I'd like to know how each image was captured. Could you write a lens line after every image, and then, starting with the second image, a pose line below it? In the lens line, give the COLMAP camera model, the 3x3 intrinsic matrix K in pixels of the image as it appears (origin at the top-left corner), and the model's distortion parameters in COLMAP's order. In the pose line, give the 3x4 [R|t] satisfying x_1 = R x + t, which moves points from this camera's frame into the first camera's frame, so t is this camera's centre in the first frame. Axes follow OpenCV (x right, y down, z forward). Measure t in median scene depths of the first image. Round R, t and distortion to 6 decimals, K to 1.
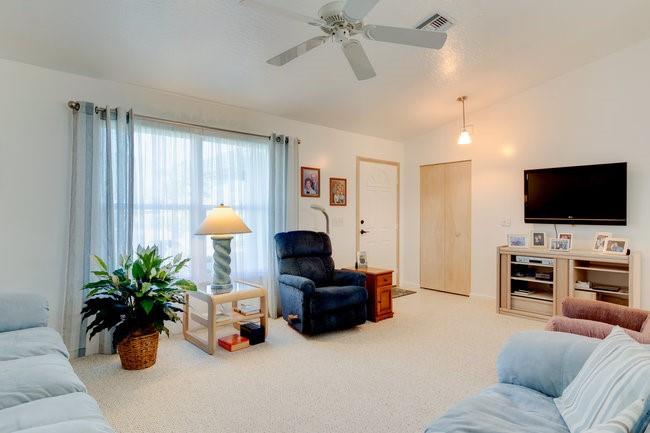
lens RADIAL K [[365.0, 0, 323.8], [0, 365.0, 215.9], [0, 0, 1]] dist [-0.002615, -0.000445]
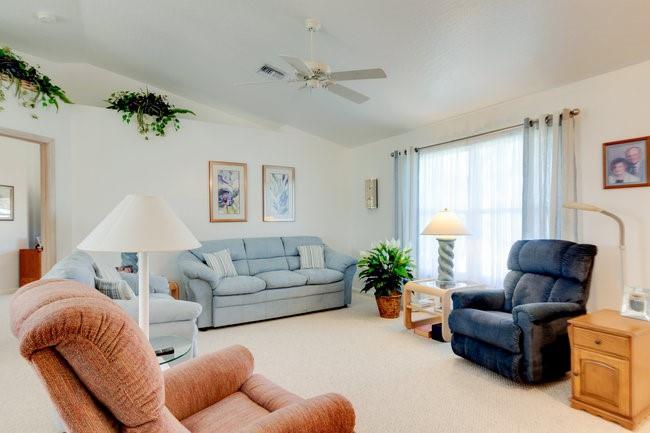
lens RADIAL K [[365.0, 0, 327.5], [0, 365.0, 215.8], [0, 0, 1]] dist [-0.002615, -0.000445]
pose [[-0.173616, -0.010383, -0.984759, 0.707229], [-0.001624, 0.999946, -0.010257, 0.001848], [0.984812, -0.000182, -0.173624, 0.670891]]
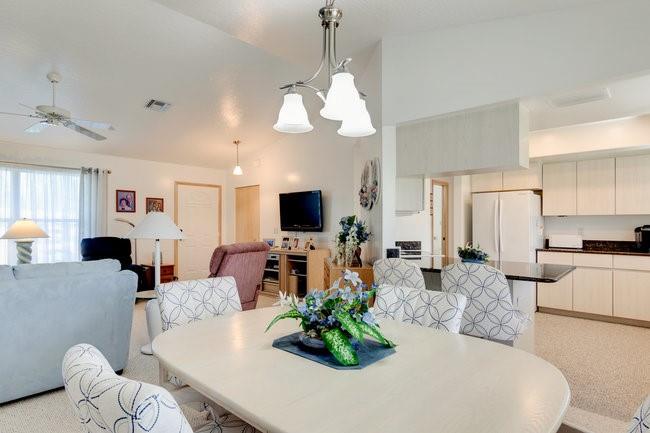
lens RADIAL K [[365.0, 0, 326.4], [0, 365.0, 220.2], [0, 0, 1]] dist [-0.002615, -0.000445]
pose [[0.993911, -0.001716, 0.110169, 0.596489], [0.004100, 0.999762, -0.021416, 0.009843], [-0.110106, 0.021737, 0.993682, -0.444521]]
